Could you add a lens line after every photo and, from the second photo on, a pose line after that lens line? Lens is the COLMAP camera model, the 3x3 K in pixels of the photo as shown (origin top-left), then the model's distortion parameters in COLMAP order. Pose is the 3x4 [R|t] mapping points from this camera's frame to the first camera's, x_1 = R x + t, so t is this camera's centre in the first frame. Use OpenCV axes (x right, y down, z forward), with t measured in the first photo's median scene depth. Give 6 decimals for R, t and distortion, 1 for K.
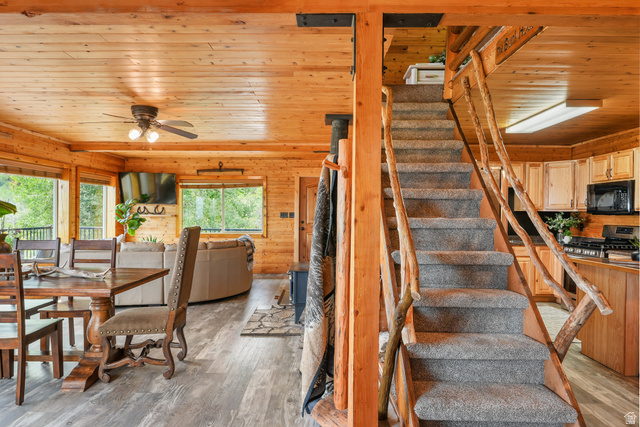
lens RADIAL K [[385.0, 0, 318.5], [0, 385.0, 216.0], [0, 0, 1]] dist [0.005403, 0.000988]
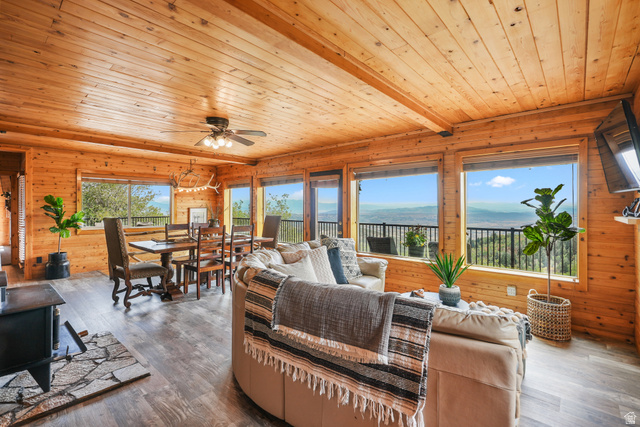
lens RADIAL K [[292.3, 0, 319.2], [0, 292.3, 210.4], [0, 0, 1]] dist [0.001953, 0.000606]
pose [[-0.664549, -0.006146, -0.747219, 0.002060], [-0.006982, 0.999974, -0.002016, -0.007820], [0.747212, 0.003877, -0.664575, 1.646573]]
